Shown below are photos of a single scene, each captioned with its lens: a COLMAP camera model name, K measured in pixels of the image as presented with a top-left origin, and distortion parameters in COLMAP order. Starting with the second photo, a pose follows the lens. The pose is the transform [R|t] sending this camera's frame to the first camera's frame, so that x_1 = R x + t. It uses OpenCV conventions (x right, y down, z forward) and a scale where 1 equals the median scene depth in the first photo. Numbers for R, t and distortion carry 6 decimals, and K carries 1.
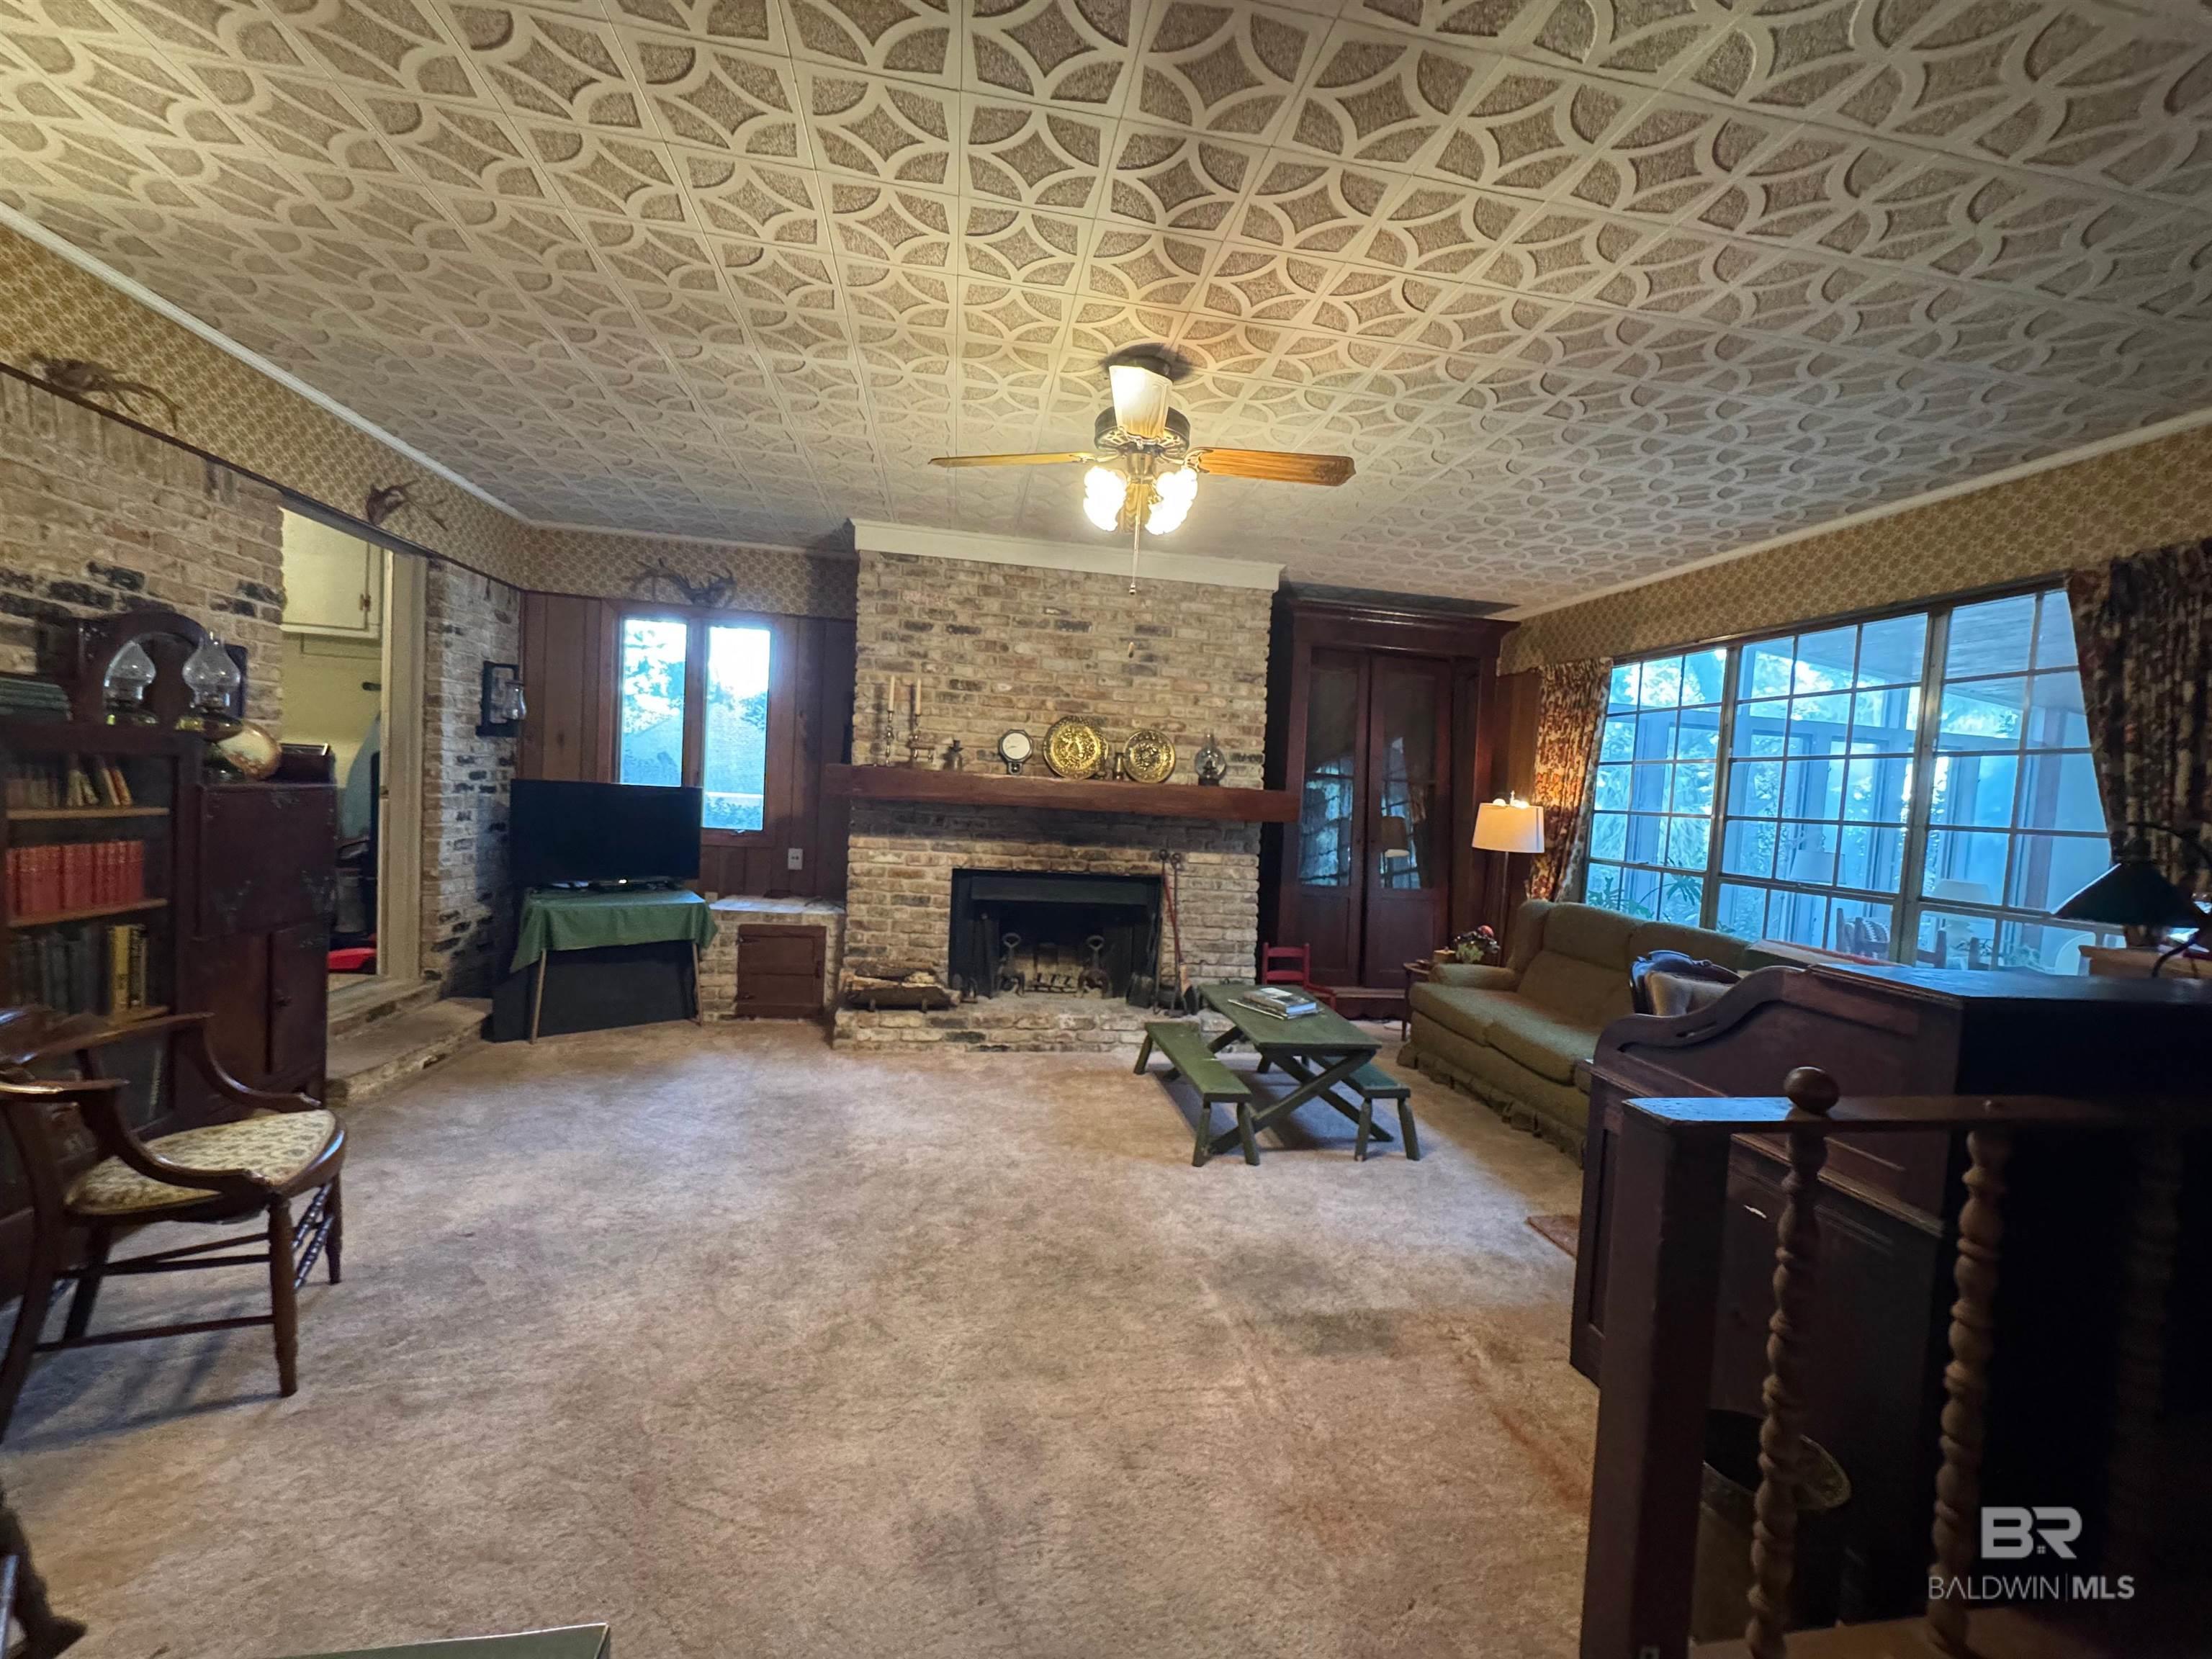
lens RADIAL K [[887.1, 0, 1106.7], [0, 887.1, 833.0], [0, 0, 1]] dist [-0.001647, 0.000282]
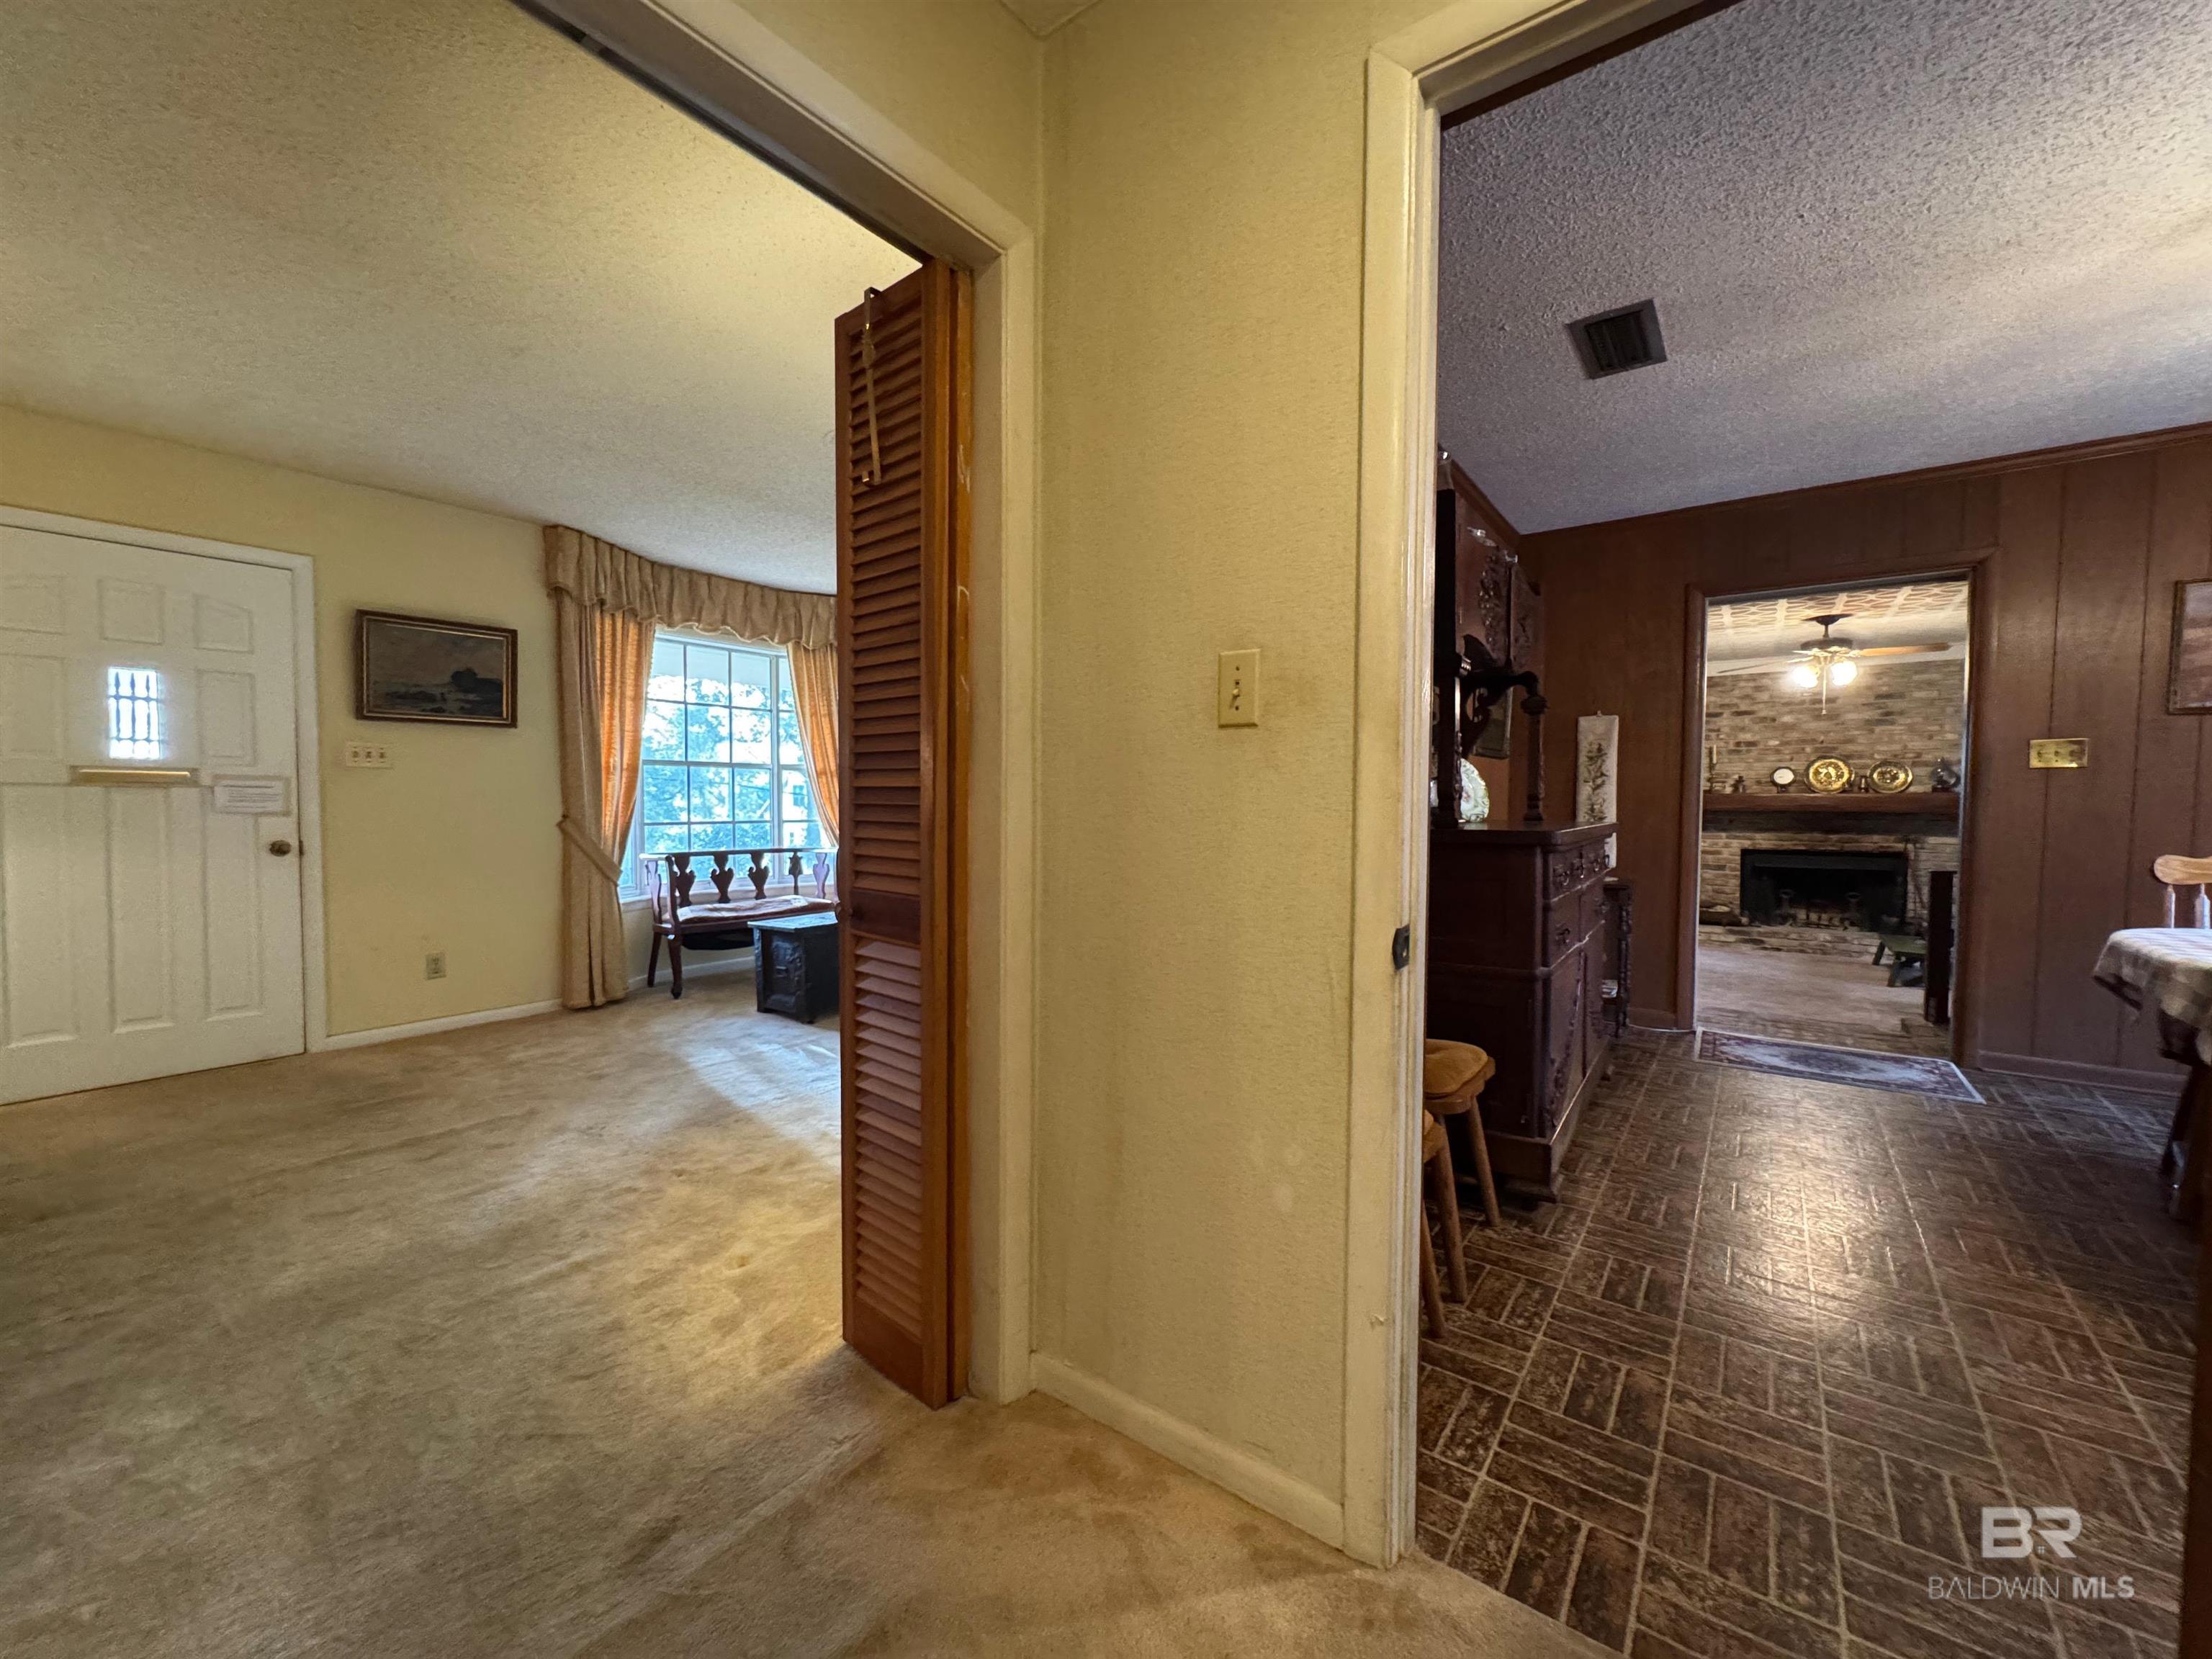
lens RADIAL K [[887.1, 0, 1106.7], [0, 887.1, 833.0], [0, 0, 1]] dist [-0.001647, 0.000282]
pose [[0.683970, -0.030971, -0.728853, 0.243343], [0.005175, 0.999279, -0.037605, 0.067299], [0.729492, 0.021948, 0.683637, -1.098137]]
